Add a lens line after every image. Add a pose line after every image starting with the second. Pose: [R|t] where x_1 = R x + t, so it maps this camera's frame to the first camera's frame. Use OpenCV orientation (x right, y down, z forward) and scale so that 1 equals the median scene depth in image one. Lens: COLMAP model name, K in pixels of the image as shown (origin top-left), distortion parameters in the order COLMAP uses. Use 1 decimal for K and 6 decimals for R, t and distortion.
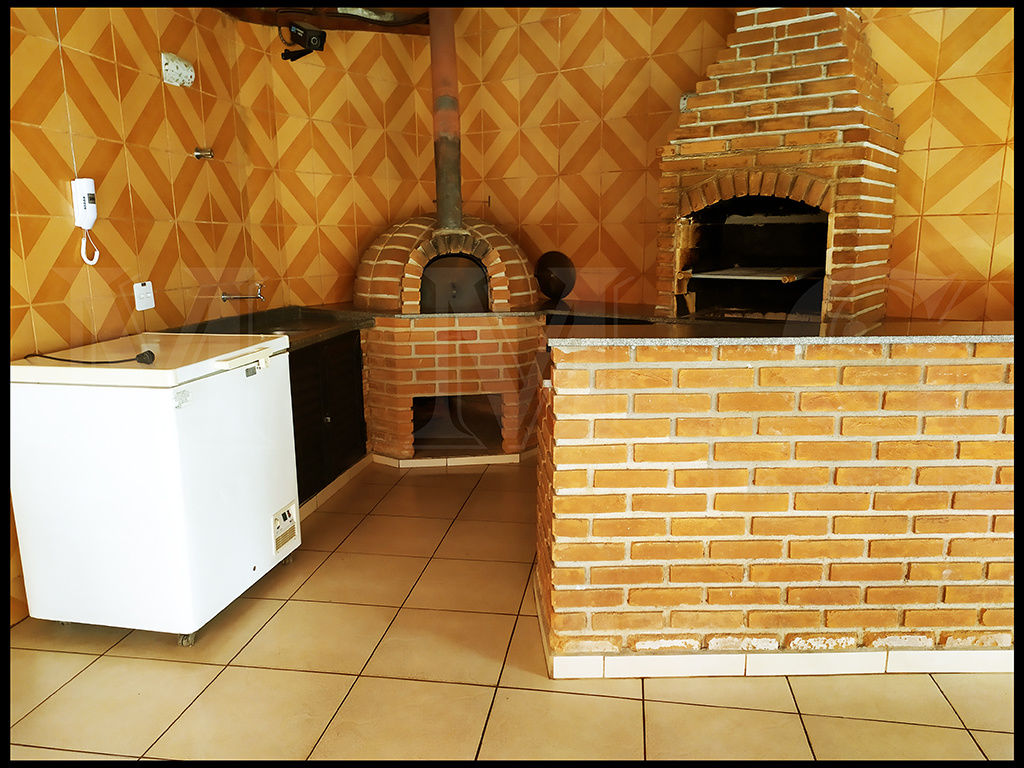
lens RADIAL K [[745.0, 0, 514.8], [0, 745.0, 394.6], [0, 0, 1]] dist [0.085941, -0.111915]
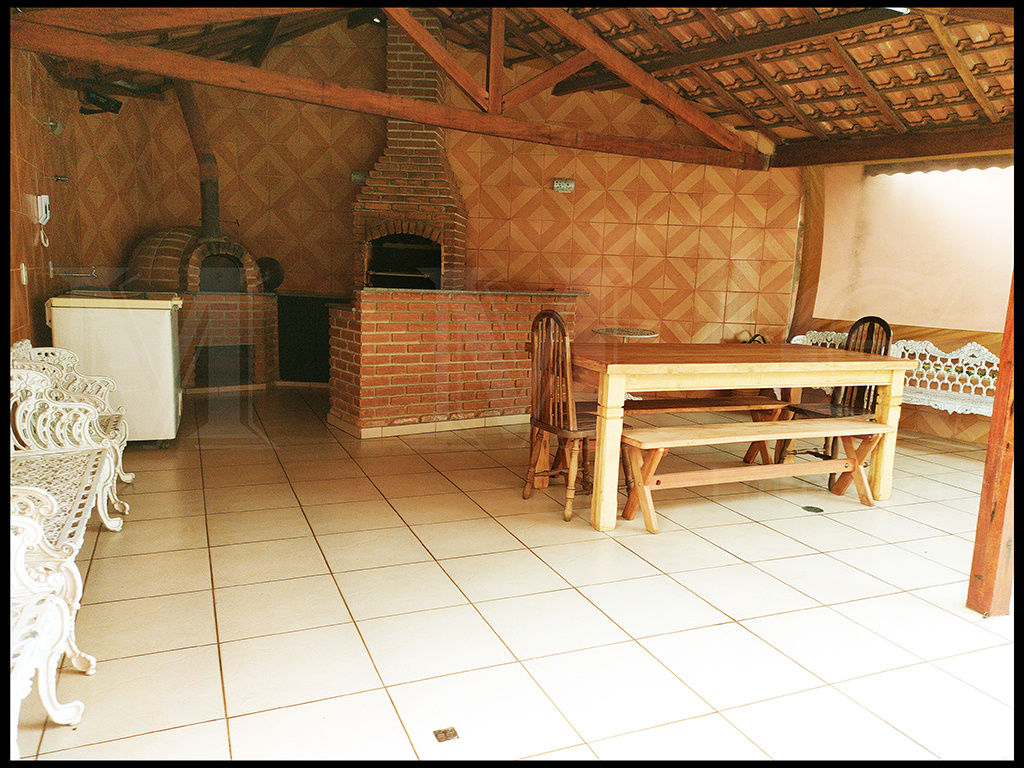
lens RADIAL K [[745.0, 0, 514.8], [0, 745.0, 394.6], [0, 0, 1]] dist [0.085941, -0.111915]
pose [[0.840983, -0.045787, 0.539121, -0.536238], [0.063468, 0.997882, -0.014255, 0.209640], [-0.537327, 0.046205, 0.842108, -0.812582]]
